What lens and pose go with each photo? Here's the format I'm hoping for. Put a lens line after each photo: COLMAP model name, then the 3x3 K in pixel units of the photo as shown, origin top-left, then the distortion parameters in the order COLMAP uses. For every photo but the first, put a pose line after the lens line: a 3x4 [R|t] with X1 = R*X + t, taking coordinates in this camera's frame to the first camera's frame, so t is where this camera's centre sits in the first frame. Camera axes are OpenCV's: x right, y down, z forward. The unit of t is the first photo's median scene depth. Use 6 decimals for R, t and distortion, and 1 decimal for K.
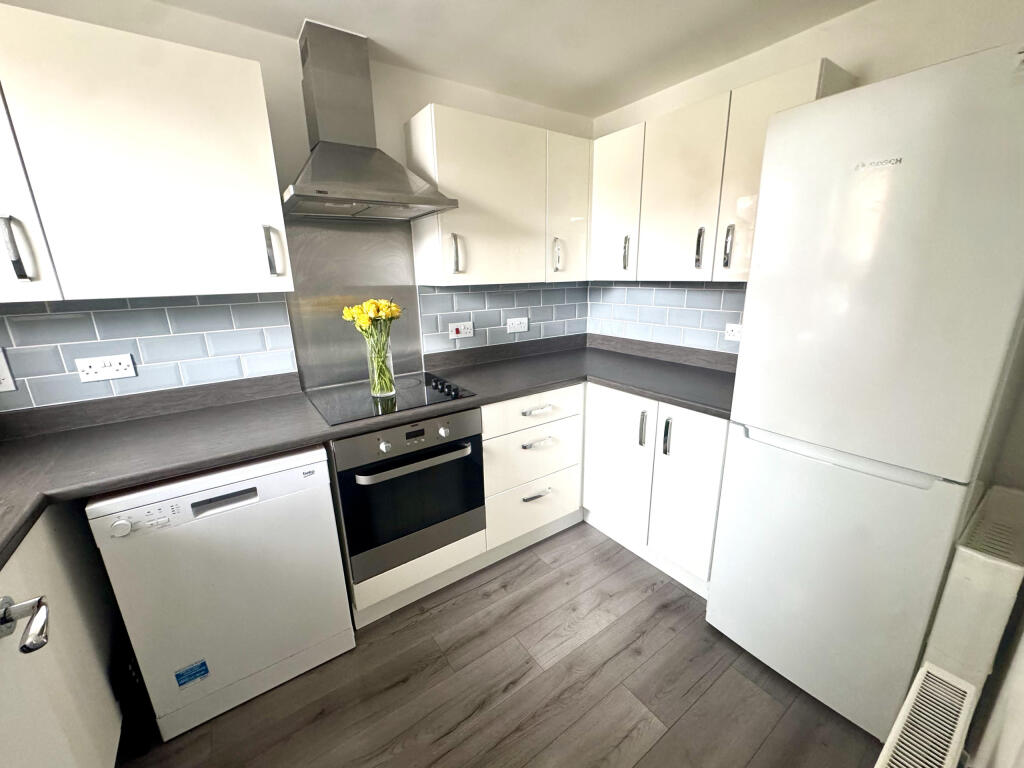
lens RADIAL K [[412.6, 0, 514.0], [0, 412.6, 384.6], [0, 0, 1]] dist [0.000058, -0.000195]
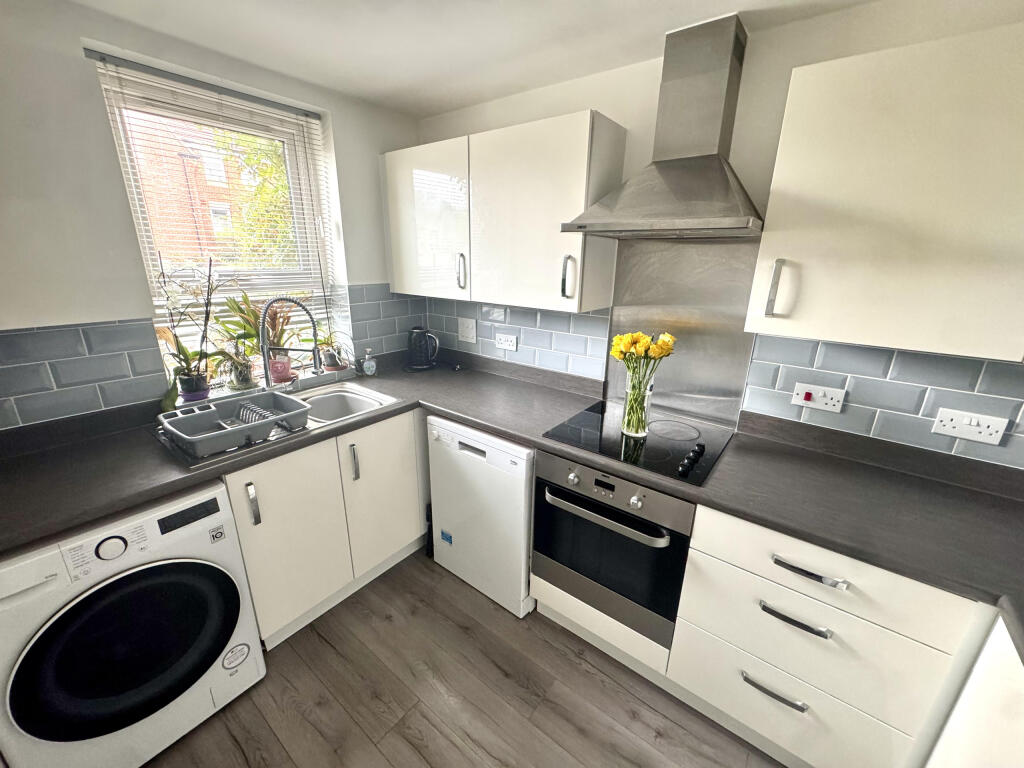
lens RADIAL K [[412.6, 0, 514.3], [0, 412.6, 385.4], [0, 0, 1]] dist [0.000058, -0.000195]
pose [[0.290103, 0.313985, -0.904021, 0.410491], [-0.276057, 0.931946, 0.235096, -0.219356], [0.916315, 0.181359, 0.357038, 0.411547]]
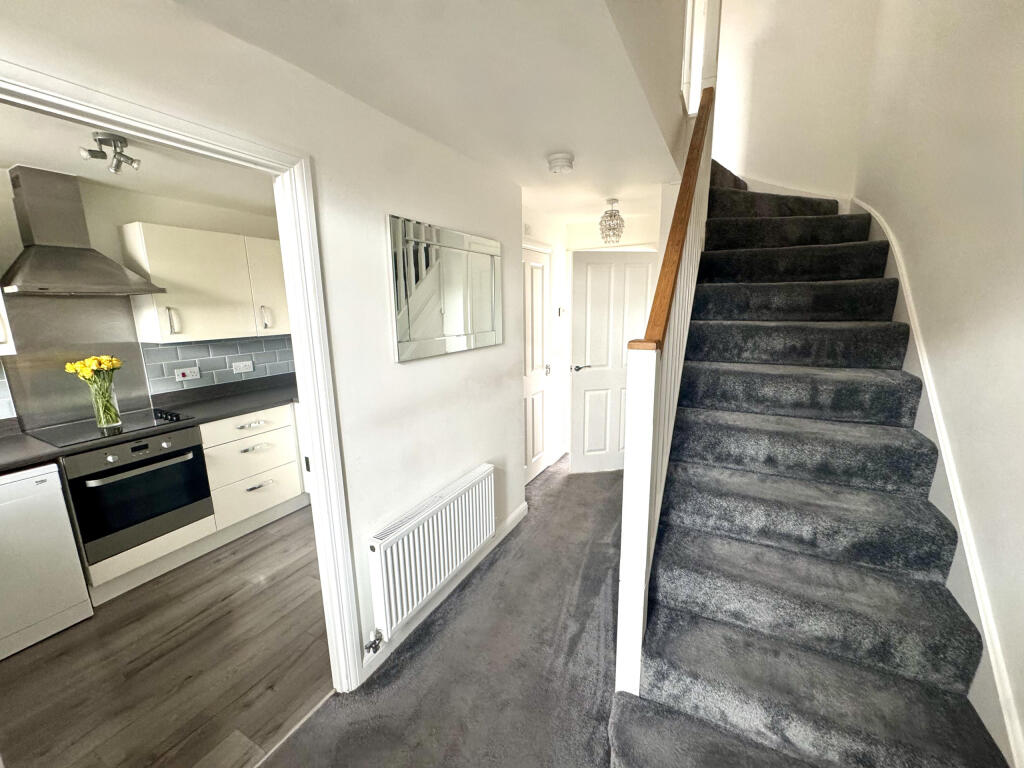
lens RADIAL K [[412.6, 0, 511.4], [0, 412.6, 383.9], [0, 0, 1]] dist [0.000058, -0.000195]
pose [[0.896956, -0.084667, 0.433938, 0.285005], [0.120208, 0.991220, -0.055073, 0.120697], [-0.425465, 0.101561, 0.899258, -0.777336]]
